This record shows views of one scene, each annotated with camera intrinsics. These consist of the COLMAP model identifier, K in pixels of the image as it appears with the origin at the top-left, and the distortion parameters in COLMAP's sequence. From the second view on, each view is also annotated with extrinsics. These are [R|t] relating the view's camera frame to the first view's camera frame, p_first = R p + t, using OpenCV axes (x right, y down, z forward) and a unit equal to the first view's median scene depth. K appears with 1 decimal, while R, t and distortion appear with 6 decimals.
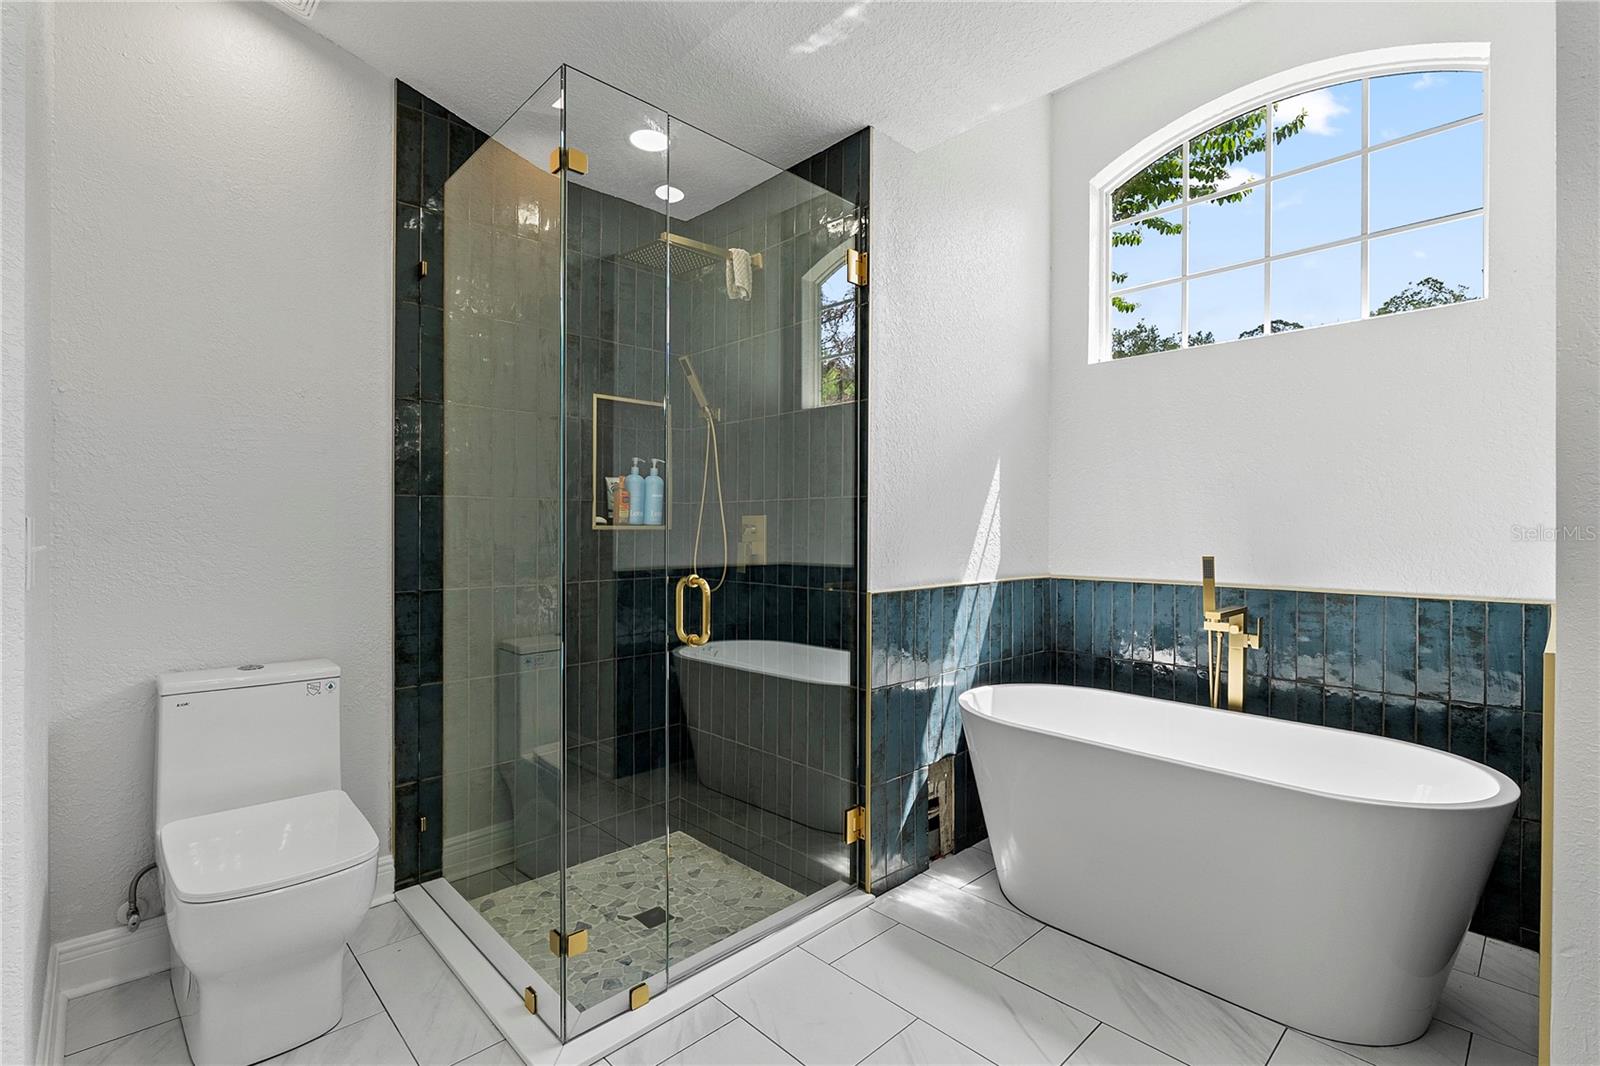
lens RADIAL K [[711.3, 0, 791.8], [0, 711.3, 524.5], [0, 0, 1]] dist [-0.006461, 0.000821]
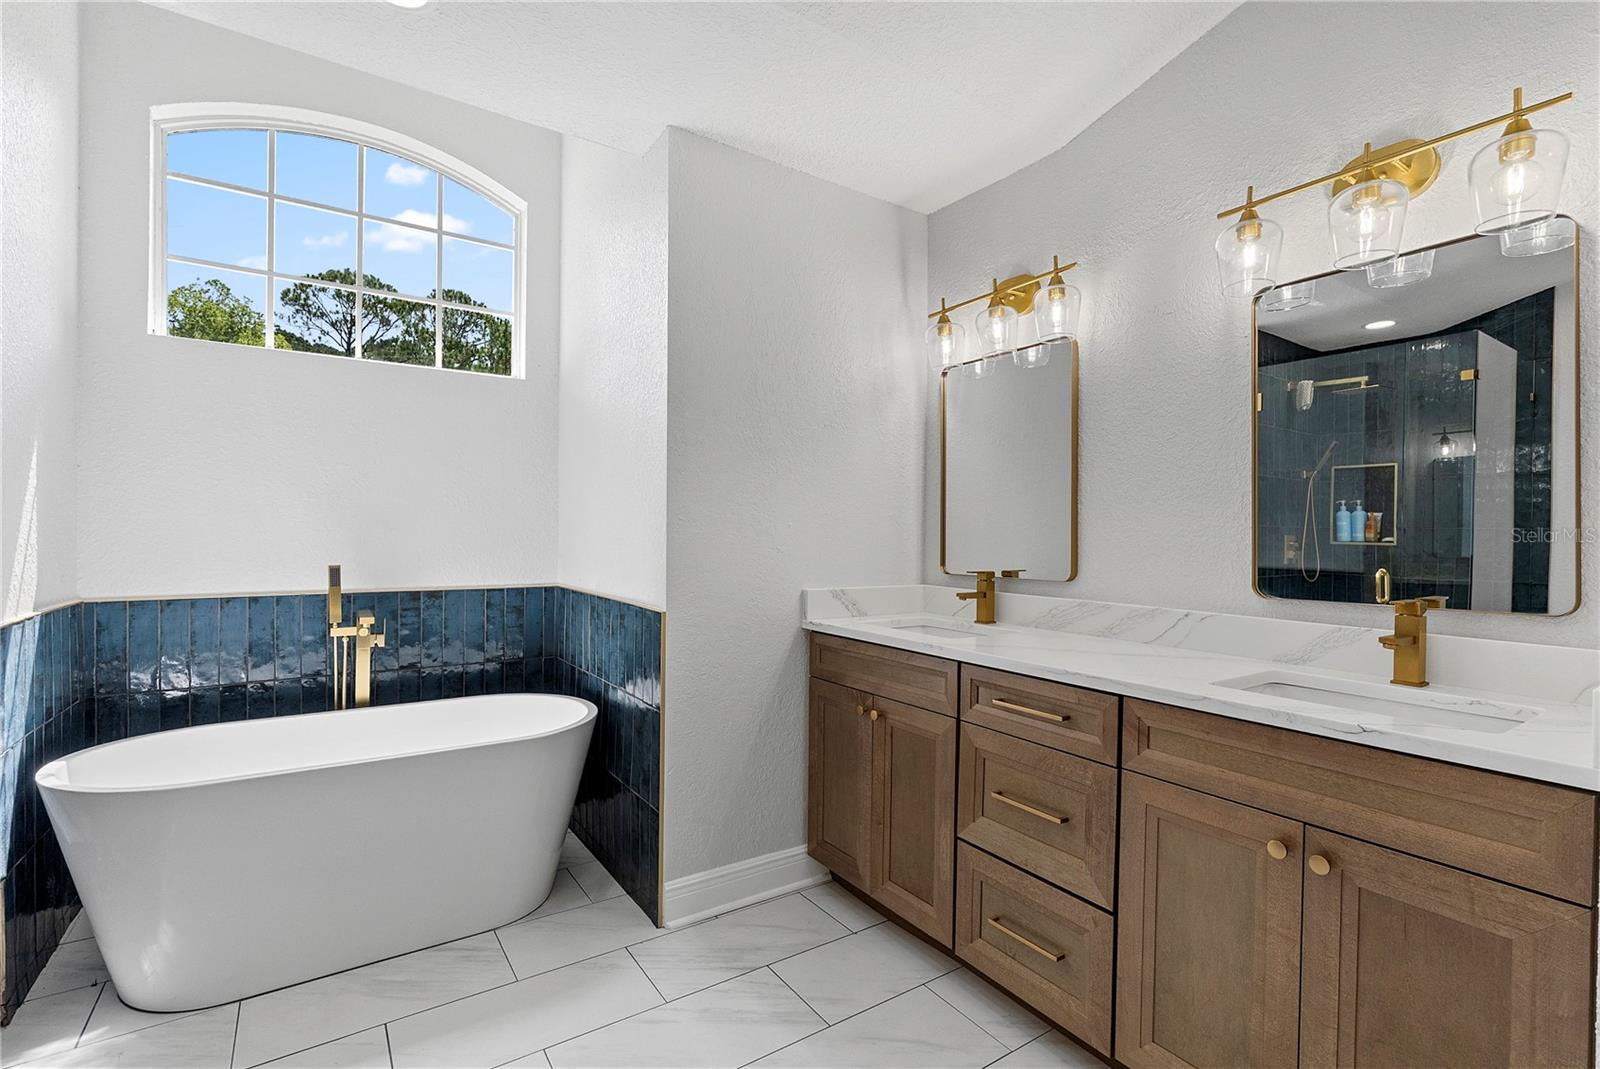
lens RADIAL K [[711.3, 0, 785.1], [0, 711.3, 532.7], [0, 0, 1]] dist [-0.006461, 0.000821]
pose [[0.182877, -0.000440, 0.983136, -0.315518], [-0.011086, 0.999935, 0.002509, -0.012555], [-0.983073, -0.011358, 0.182861, 0.170040]]
